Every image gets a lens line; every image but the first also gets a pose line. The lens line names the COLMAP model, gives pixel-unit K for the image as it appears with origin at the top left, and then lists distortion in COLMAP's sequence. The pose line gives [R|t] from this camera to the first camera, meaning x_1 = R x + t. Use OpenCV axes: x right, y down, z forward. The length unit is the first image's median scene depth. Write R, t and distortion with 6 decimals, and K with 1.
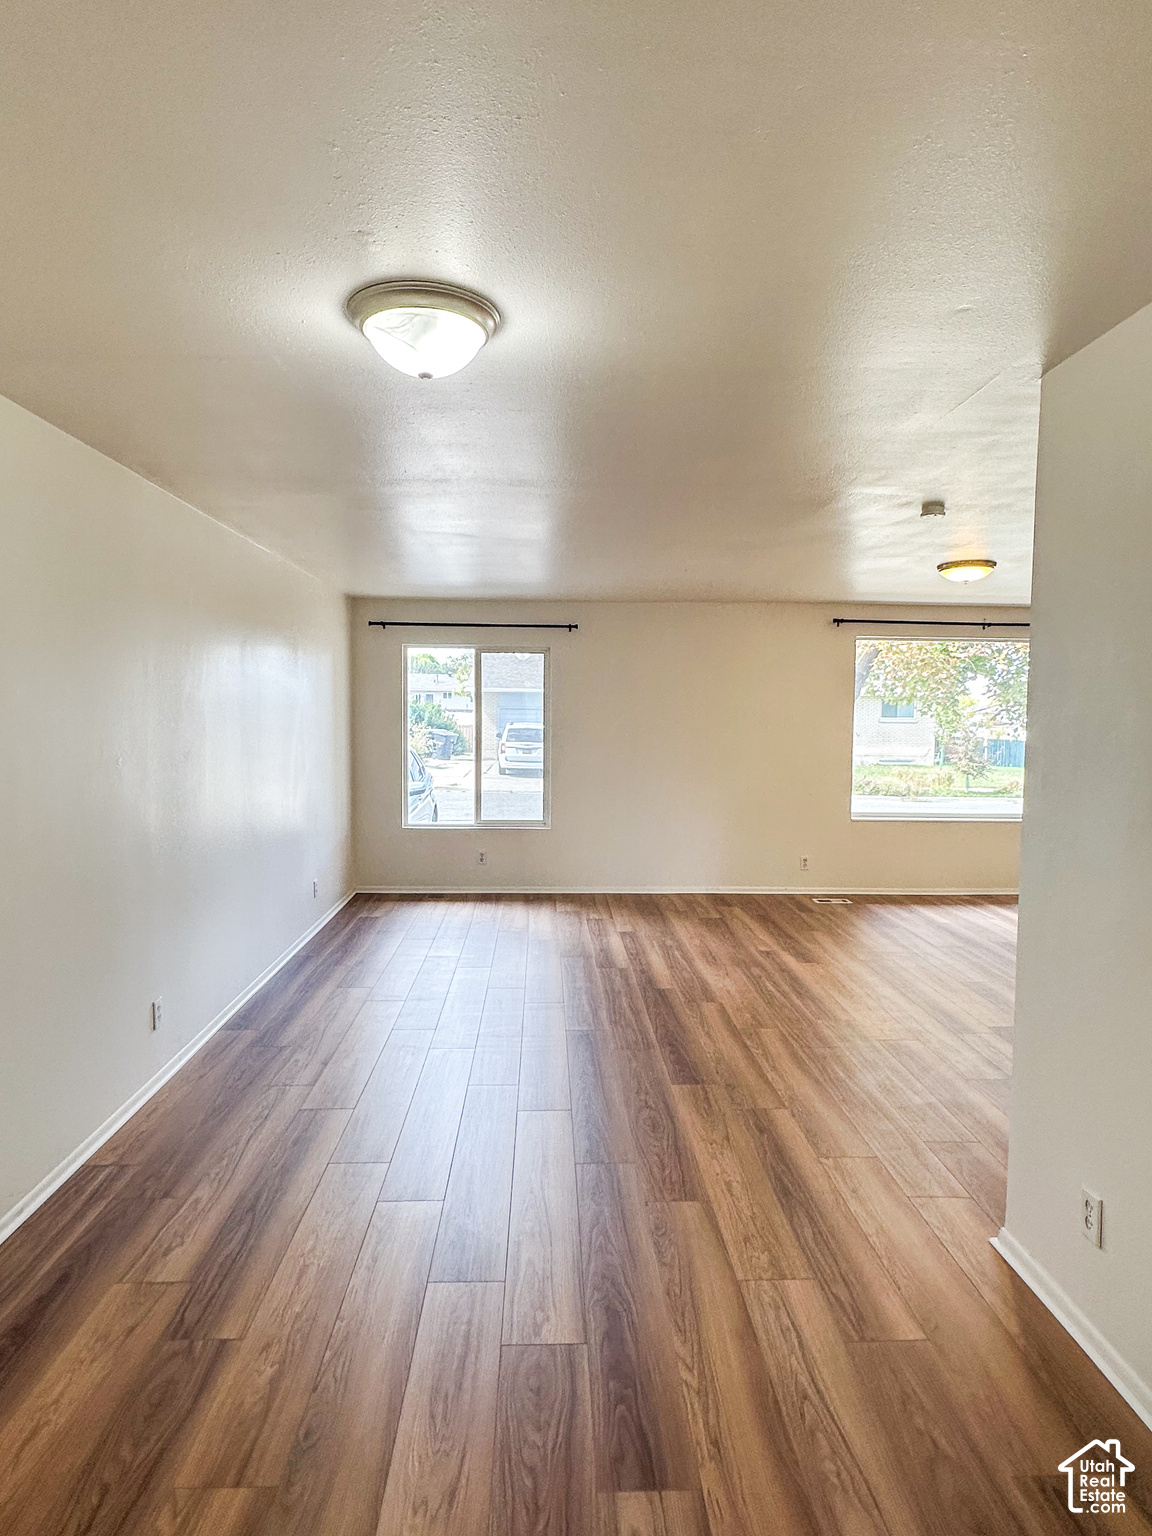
lens RADIAL K [[866.0, 0, 575.4], [0, 866.0, 769.9], [0, 0, 1]] dist [-0.005521, 0.000183]
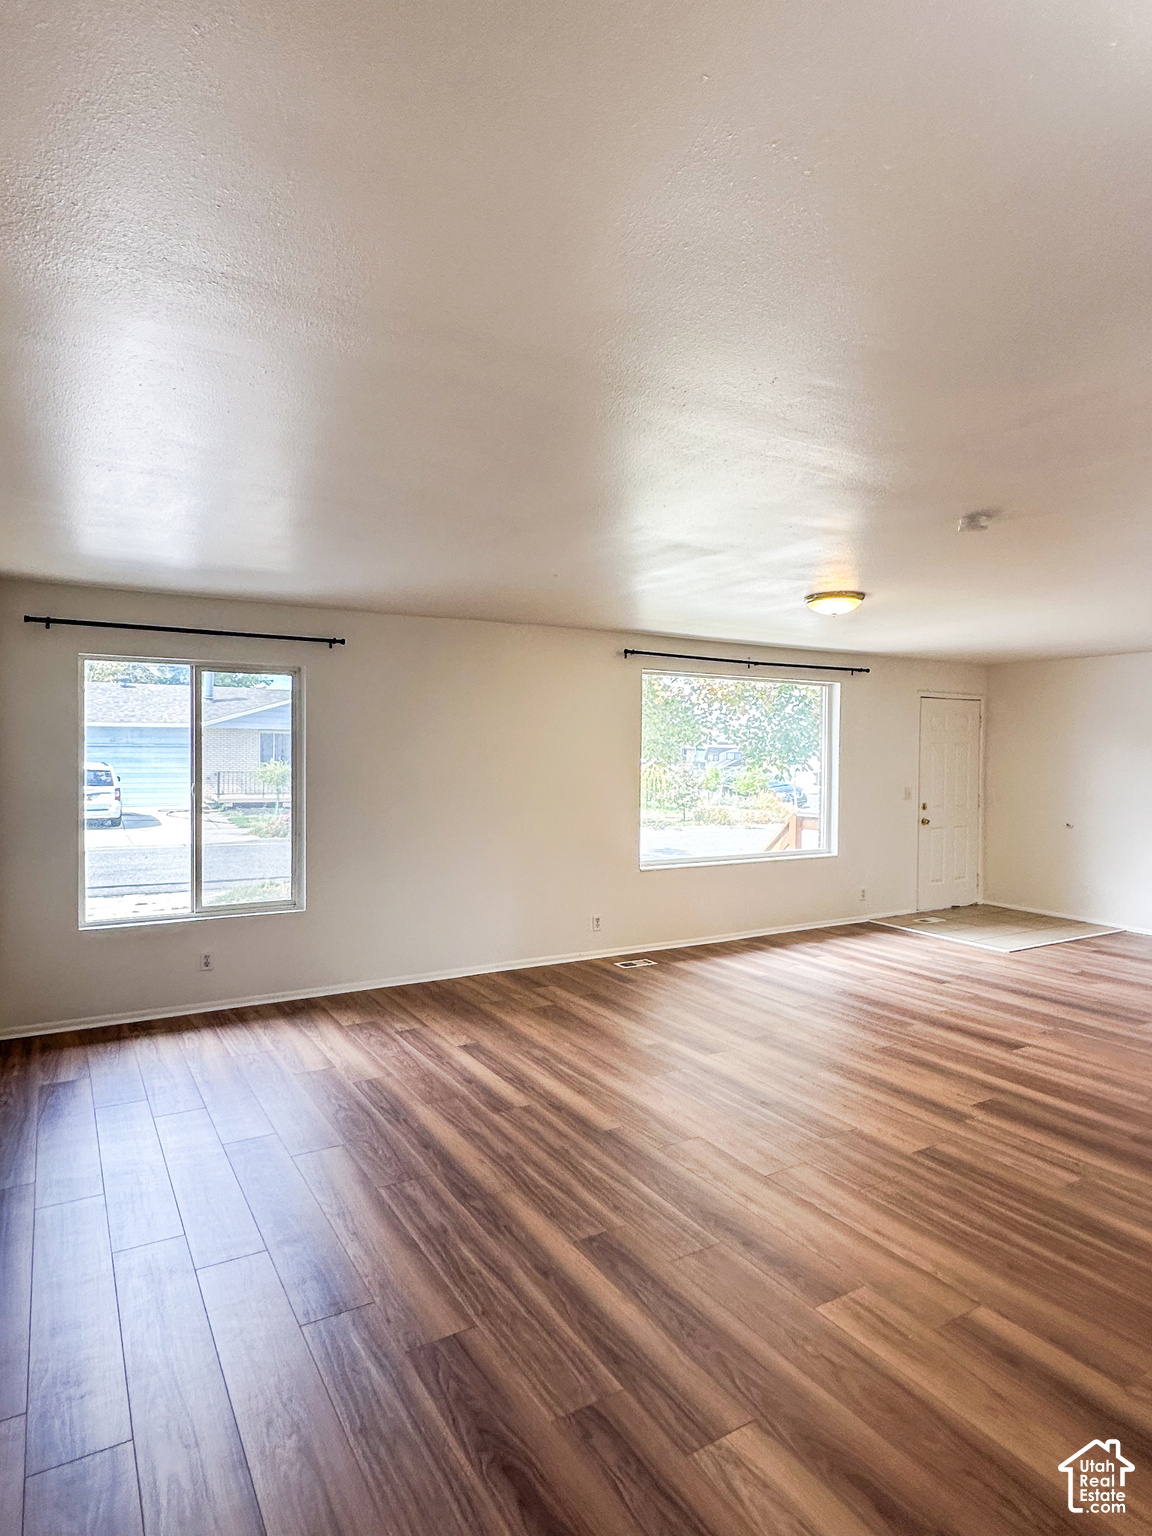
lens RADIAL K [[866.0, 0, 575.4], [0, 866.0, 769.9], [0, 0, 1]] dist [-0.005521, 0.000183]
pose [[0.875862, -0.015144, 0.482325, -0.189924], [0.035354, 0.998835, -0.032839, -0.021210], [-0.481265, 0.045815, 0.875377, 0.243501]]
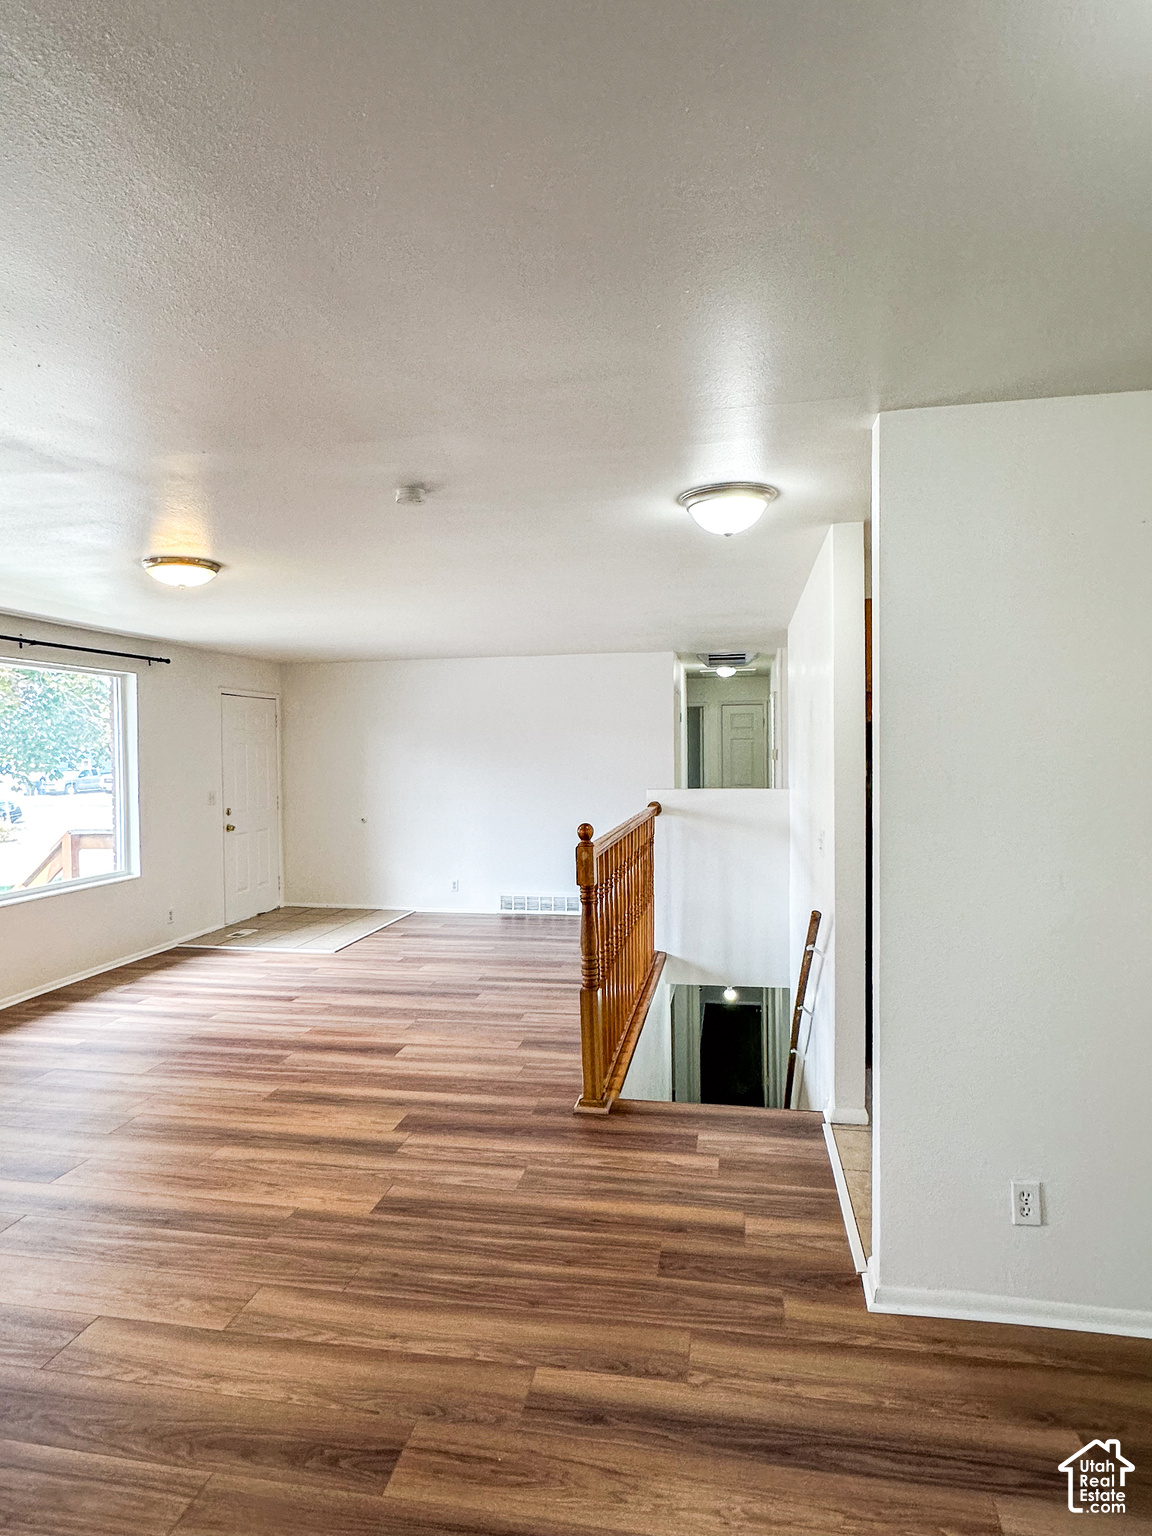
lens RADIAL K [[866.0, 0, 575.4], [0, 866.0, 769.9], [0, 0, 1]] dist [-0.005521, 0.000183]
pose [[0.220993, -0.036030, 0.974610, -0.172723], [0.083602, 0.996339, 0.017876, -0.029296], [-0.971686, 0.077529, 0.223196, 0.380546]]
